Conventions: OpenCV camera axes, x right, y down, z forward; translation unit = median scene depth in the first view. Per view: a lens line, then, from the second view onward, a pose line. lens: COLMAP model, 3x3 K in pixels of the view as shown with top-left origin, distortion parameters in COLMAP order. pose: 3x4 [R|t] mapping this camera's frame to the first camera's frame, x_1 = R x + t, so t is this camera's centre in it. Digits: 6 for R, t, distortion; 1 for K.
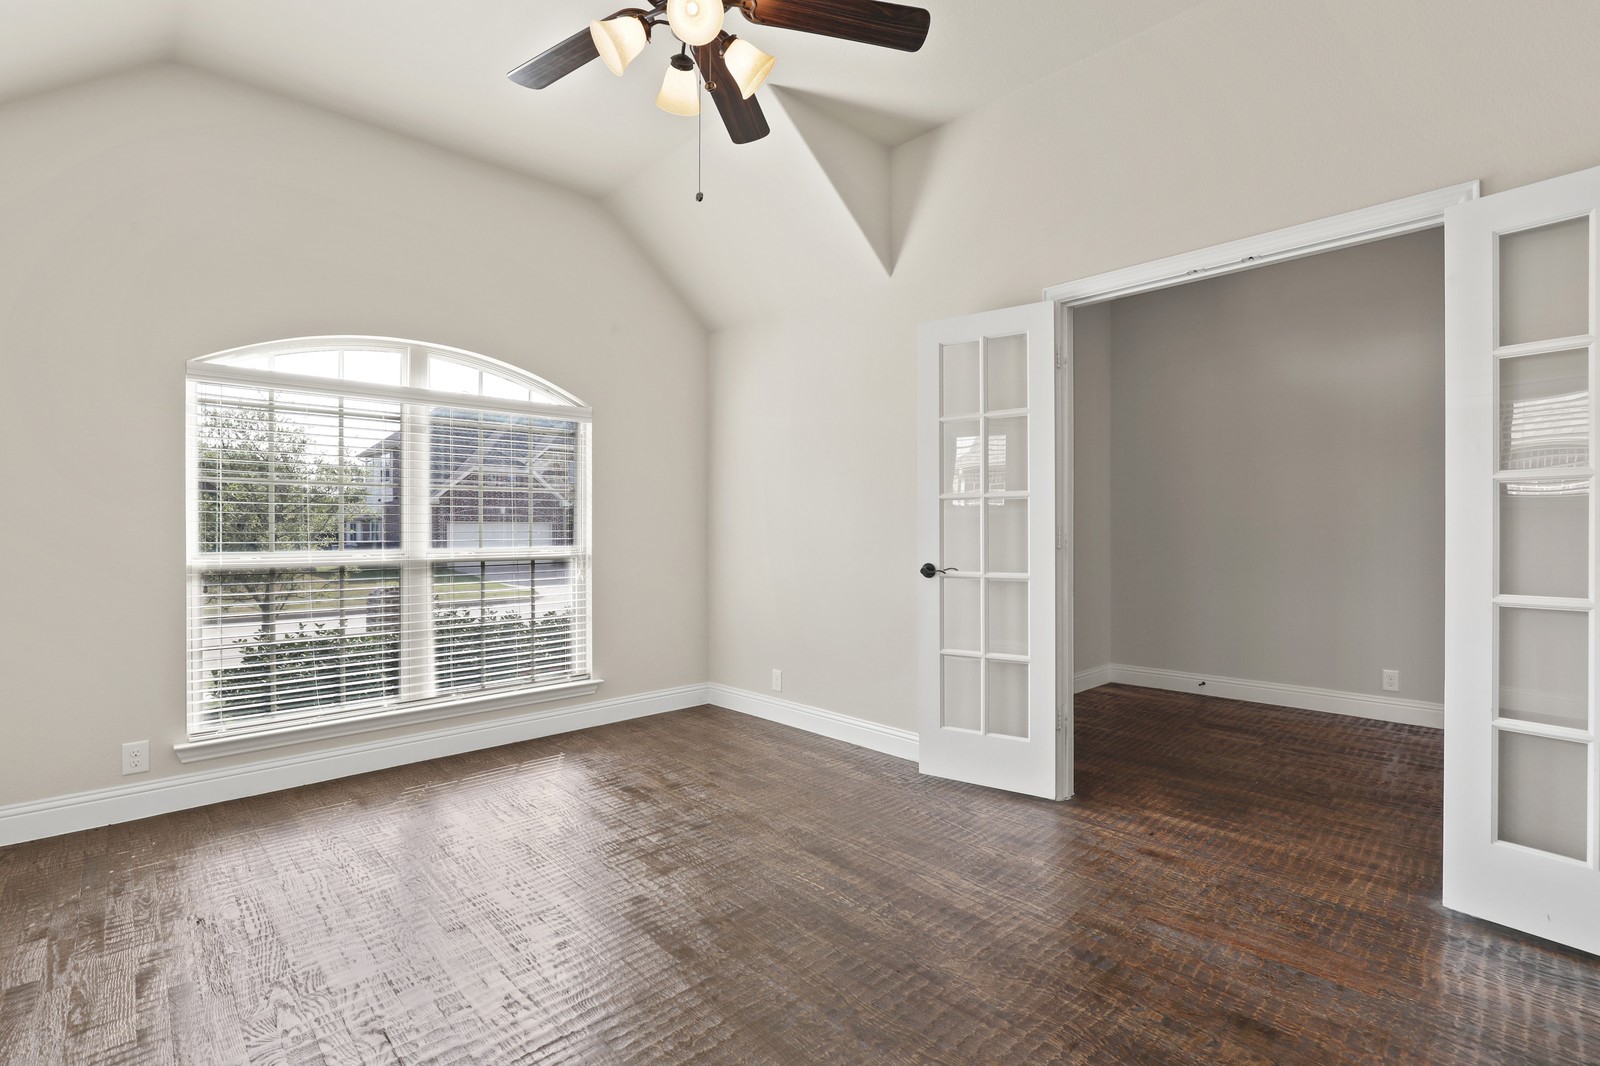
lens RADIAL K [[743.8, 0, 811.2], [0, 743.8, 528.7], [0, 0, 1]] dist [-0.011724, 0.000393]
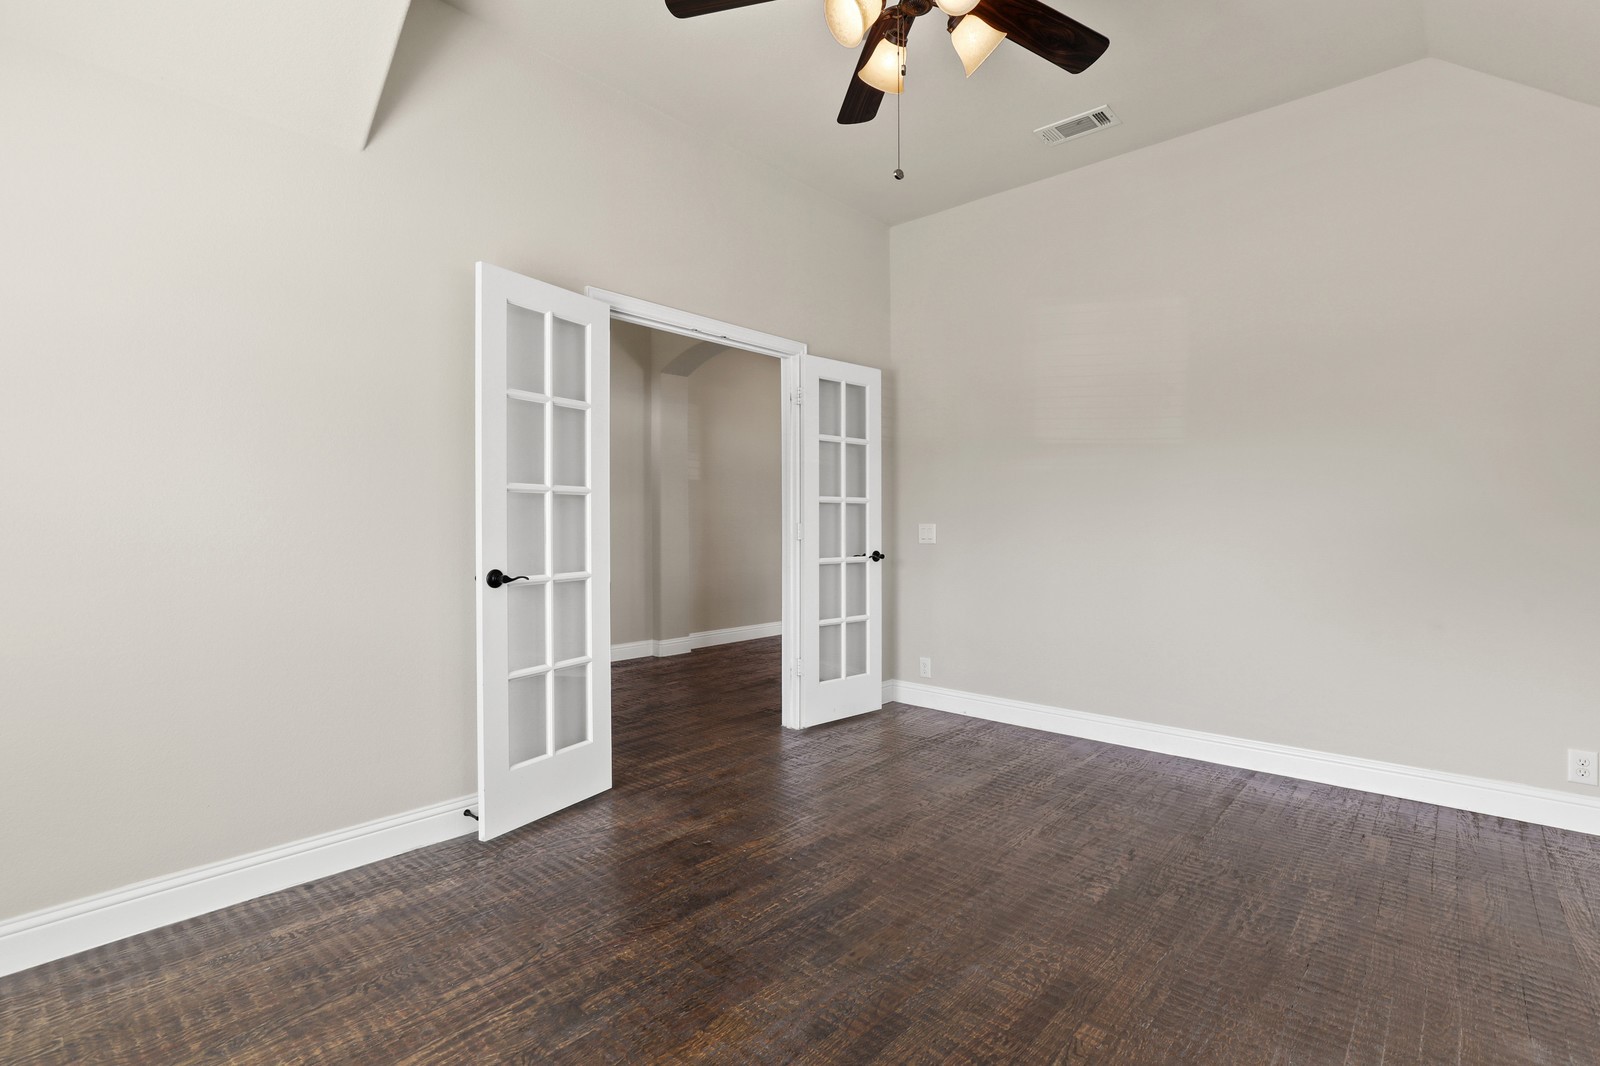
lens RADIAL K [[743.8, 0, 811.2], [0, 743.8, 528.7], [0, 0, 1]] dist [-0.011724, 0.000393]
pose [[-0.082201, 0.000448, 0.996616, -0.708852], [0.008151, 0.999967, 0.000223, 0.005773], [-0.996582, 0.008142, -0.082202, 0.786240]]
